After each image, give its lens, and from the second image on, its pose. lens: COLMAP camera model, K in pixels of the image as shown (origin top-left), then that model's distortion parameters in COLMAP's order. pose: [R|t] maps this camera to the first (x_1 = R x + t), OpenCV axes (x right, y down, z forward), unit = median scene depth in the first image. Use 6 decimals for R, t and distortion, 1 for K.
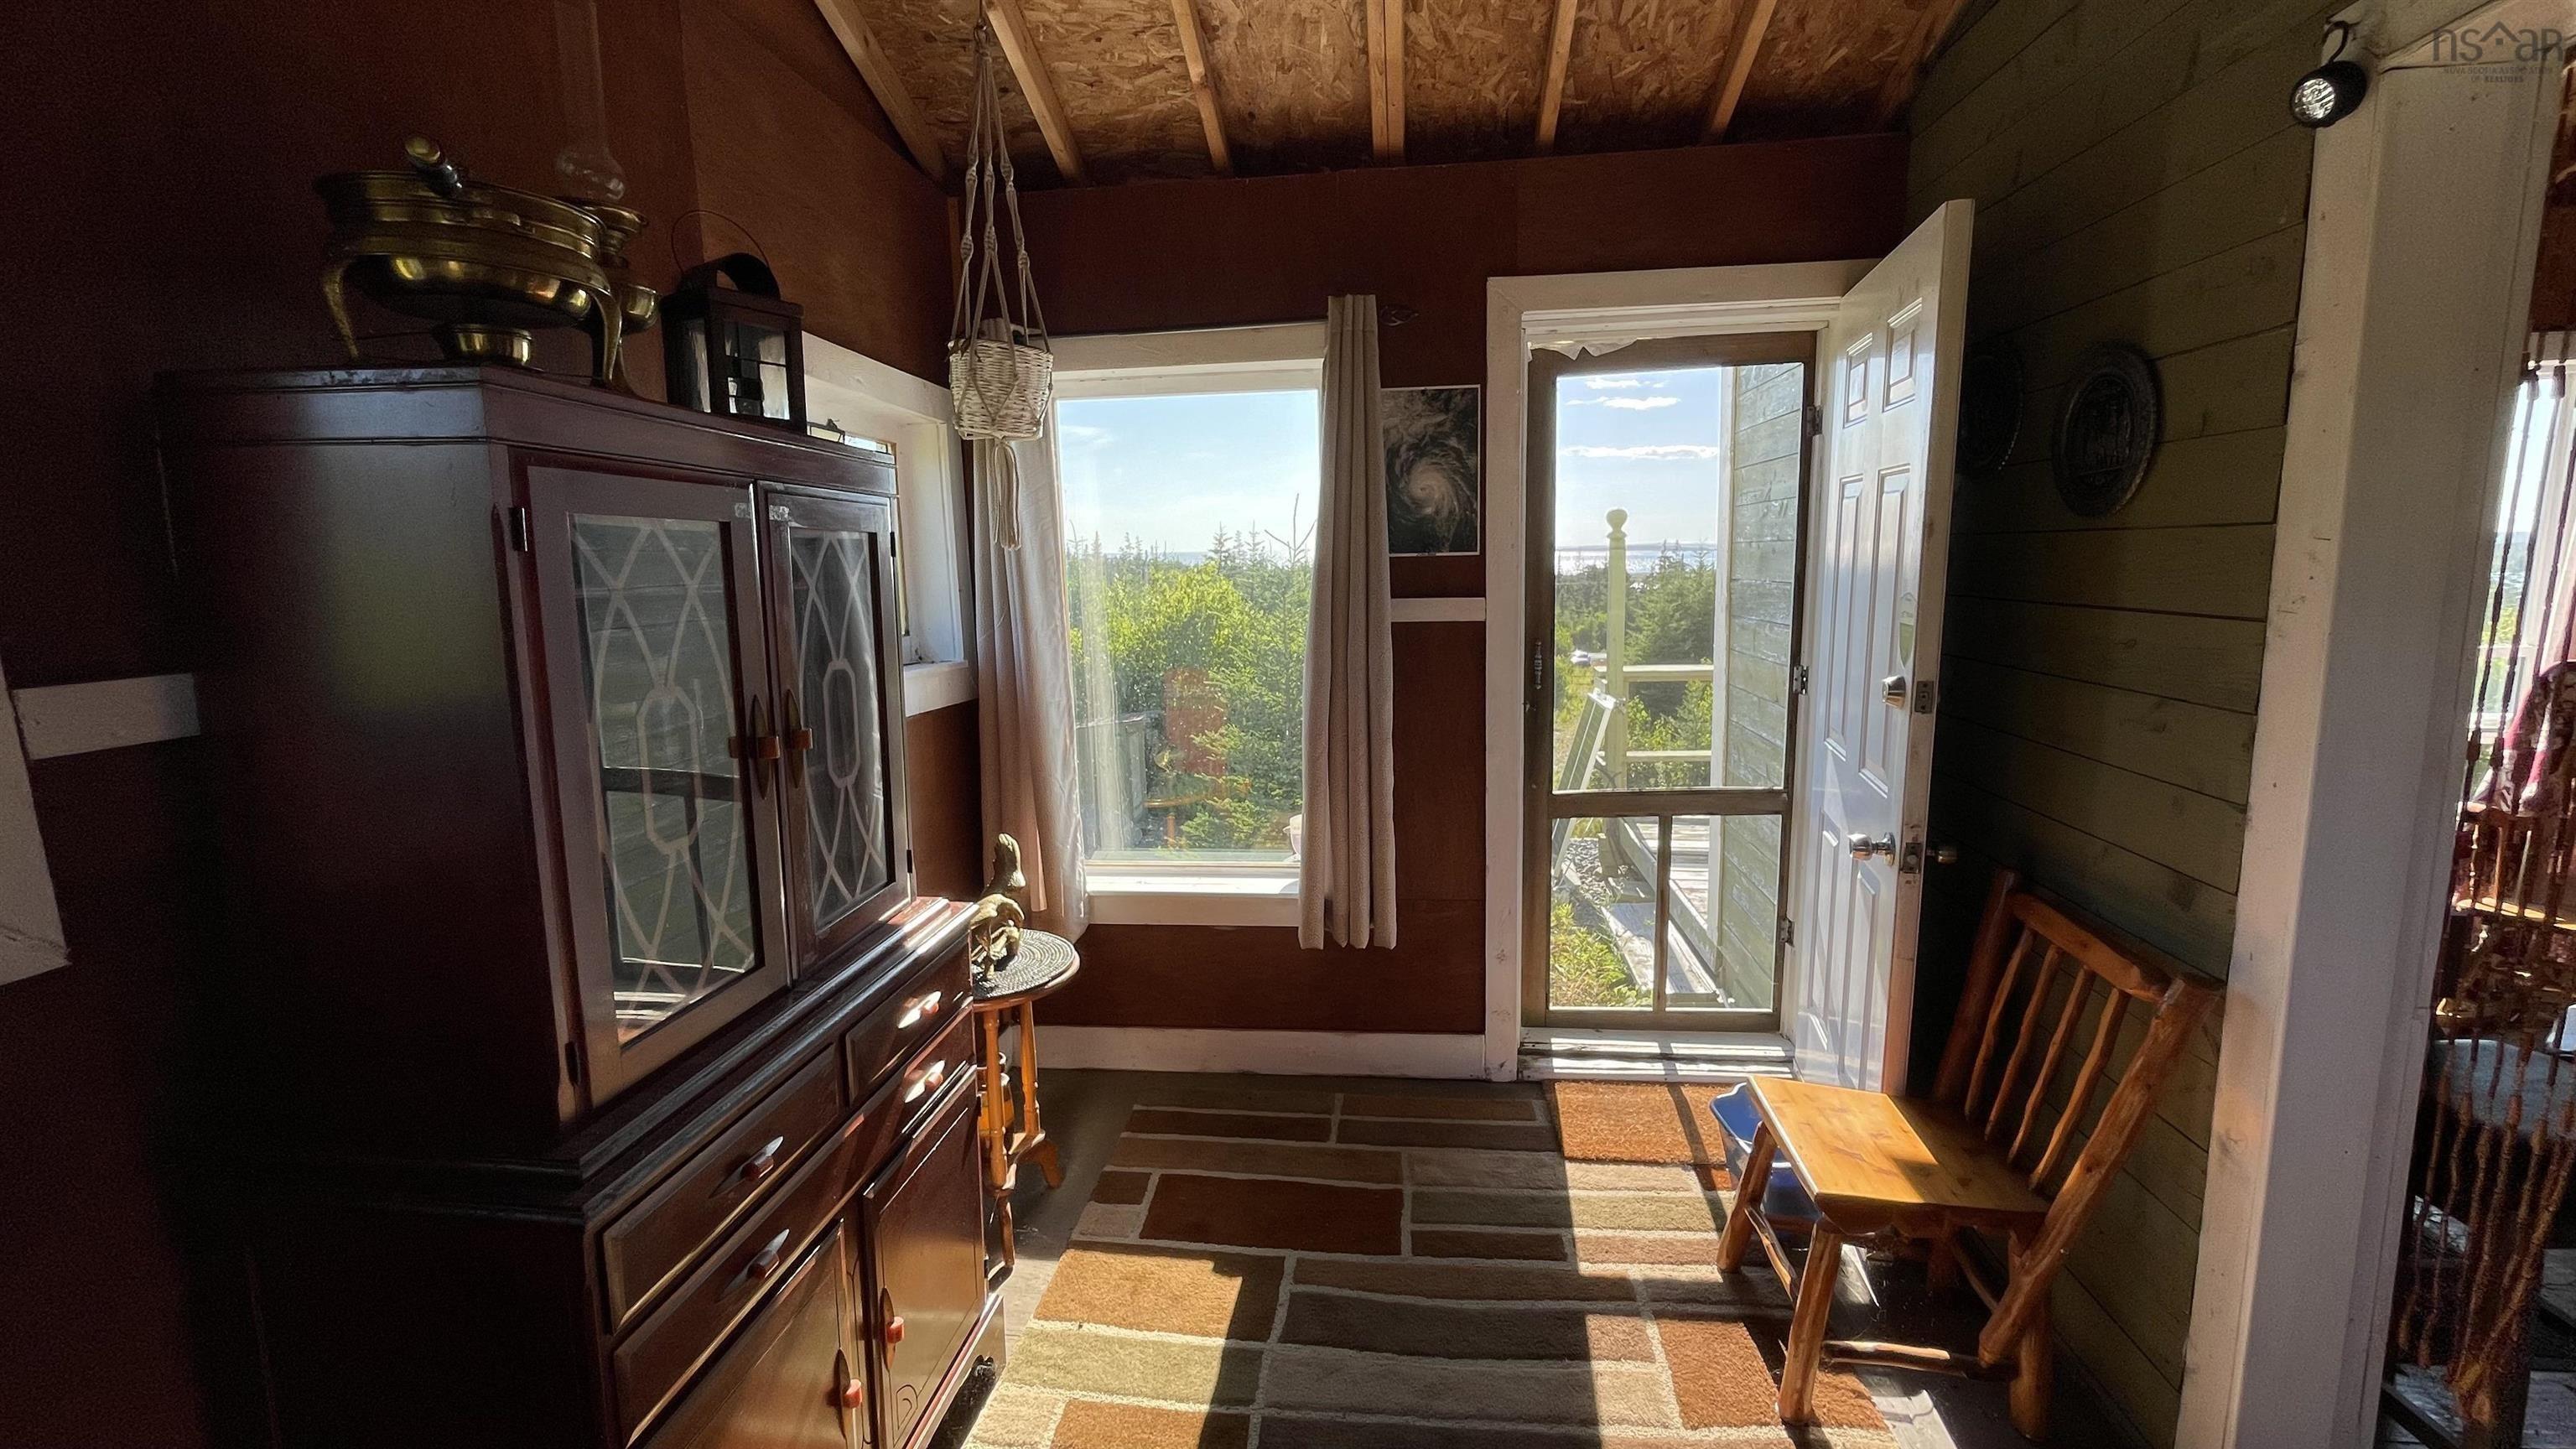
lens RADIAL K [[1049.8, 0, 1288.0], [0, 1049.8, 724.5], [0, 0, 1]] dist [-0.000378, -0.000005]
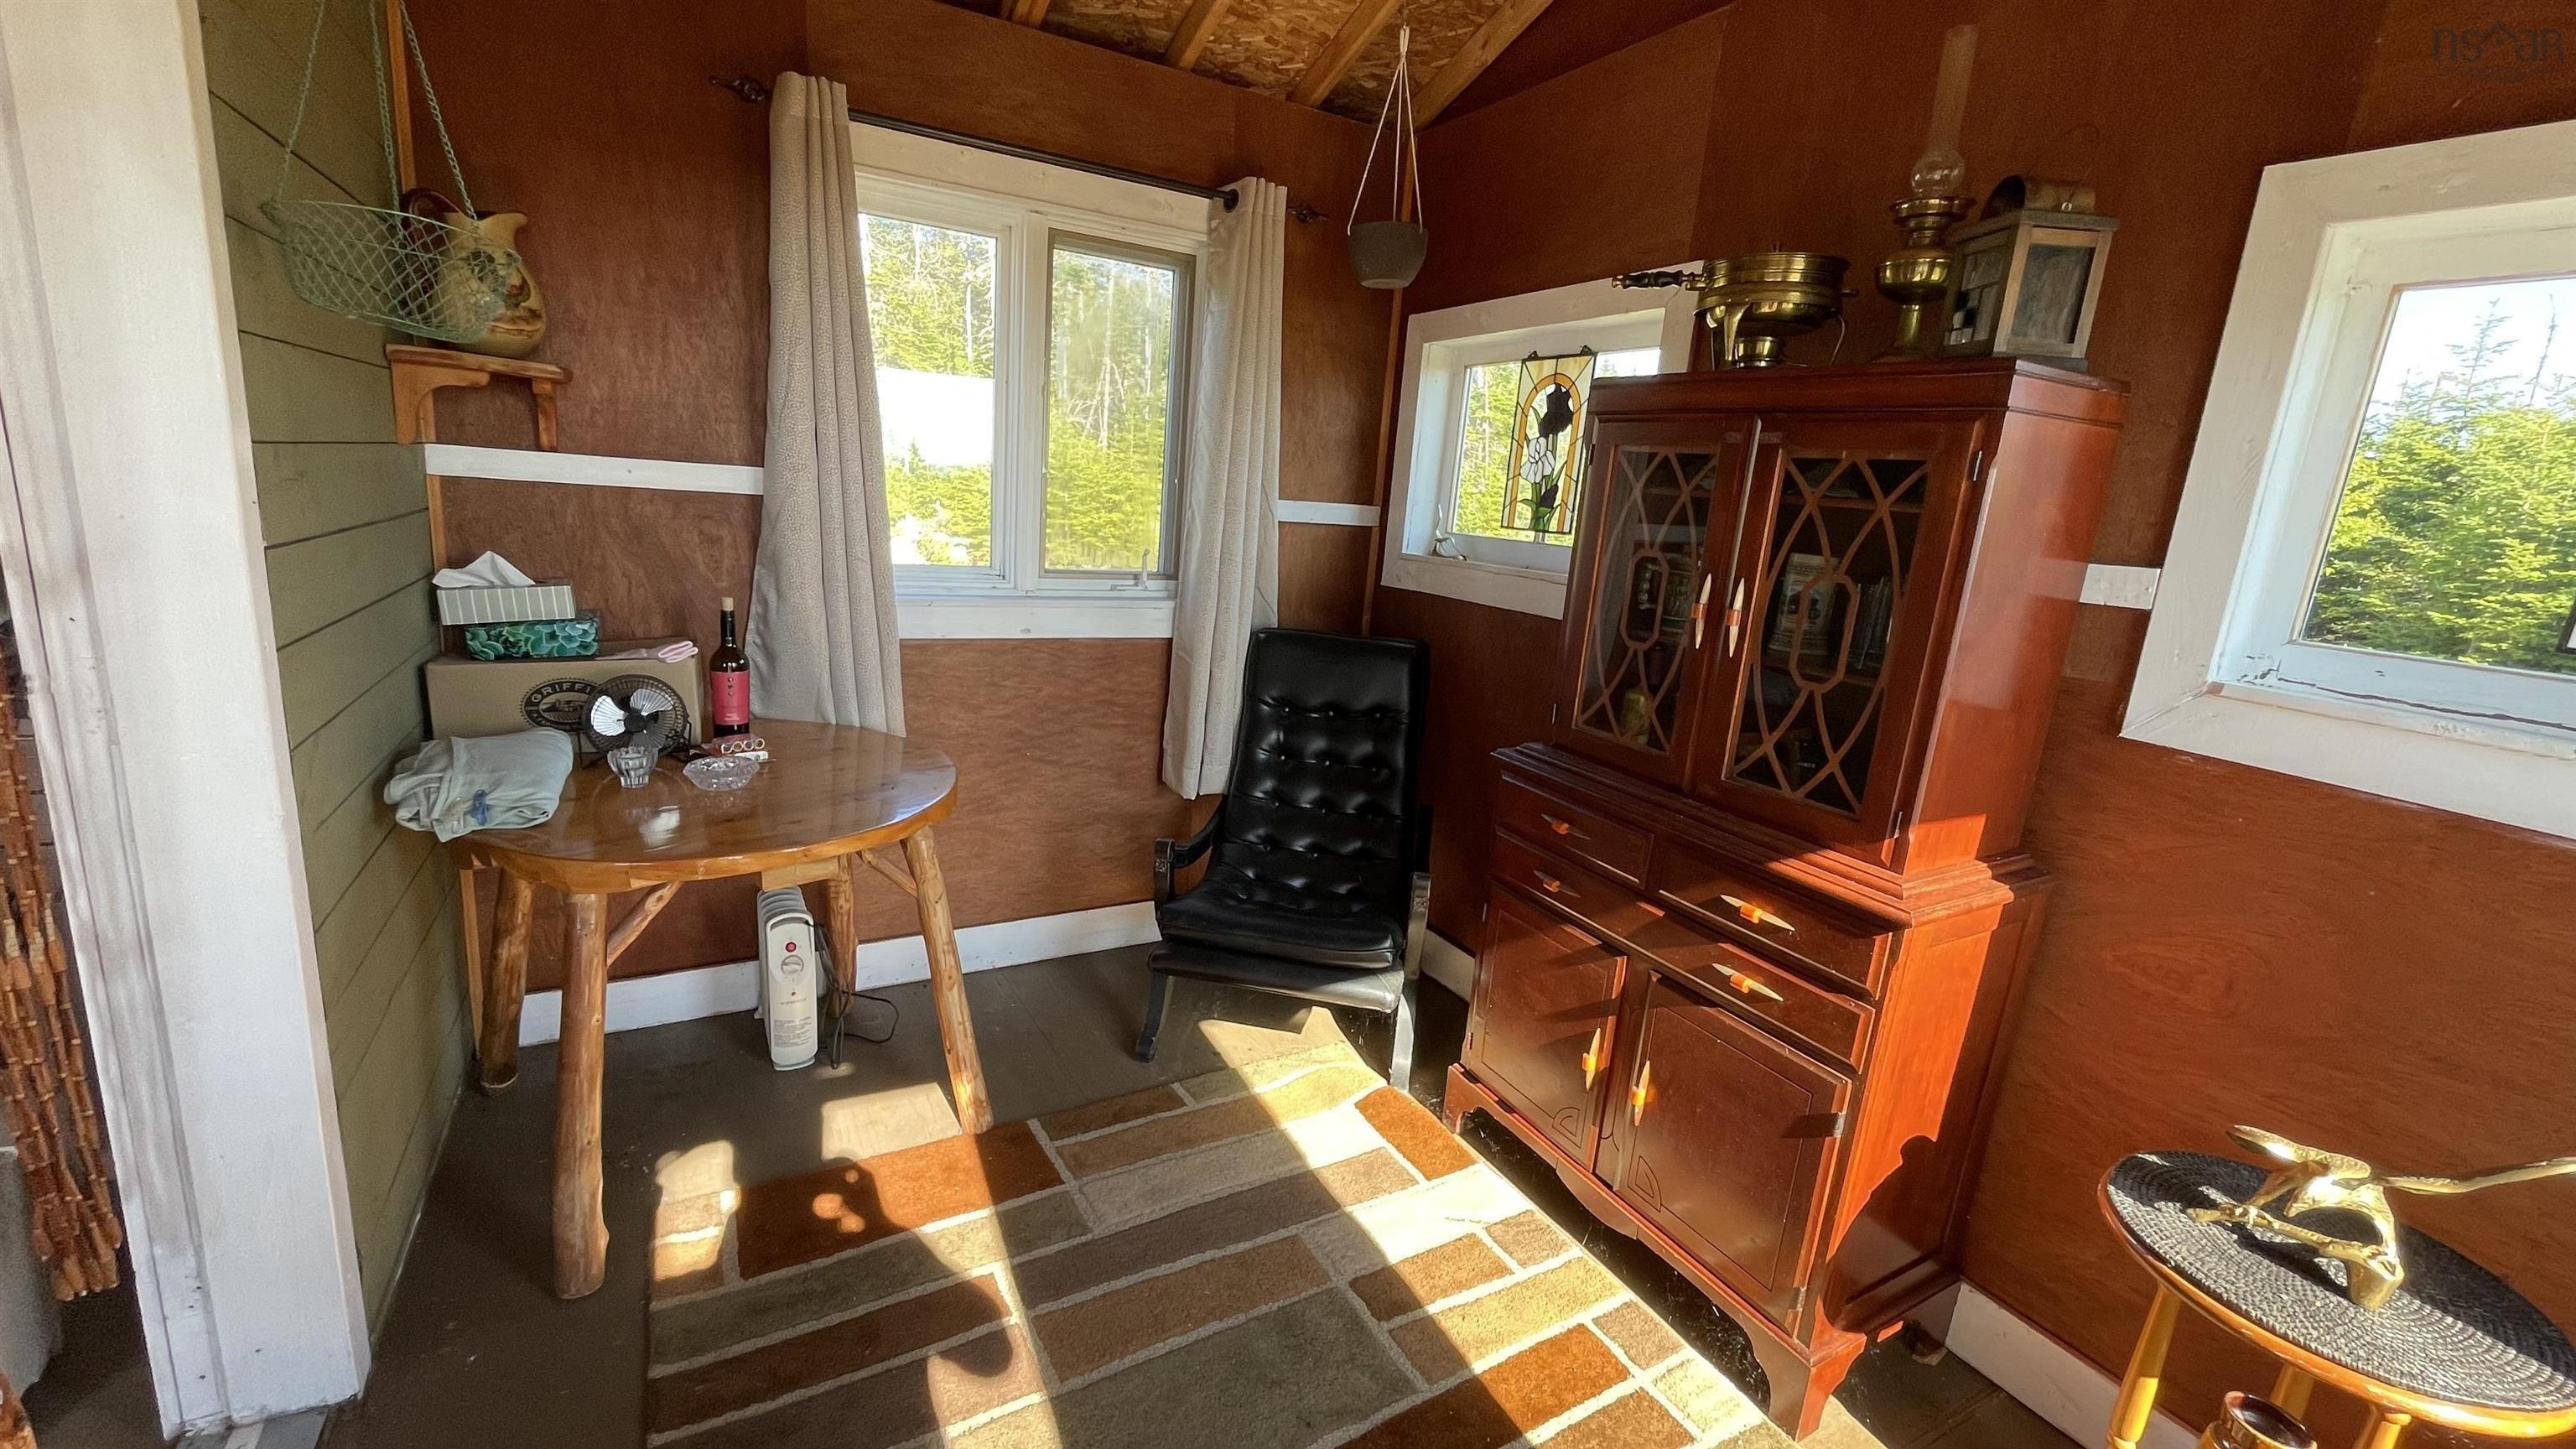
lens RADIAL K [[1049.8, 0, 1288.0], [0, 1049.8, 724.5], [0, 0, 1]] dist [-0.000378, -0.000005]
pose [[-0.807574, 0.077693, -0.584626, 0.666790], [-0.153364, 0.929518, 0.335375, -0.192683], [0.569477, 0.360501, -0.738739, 1.545081]]
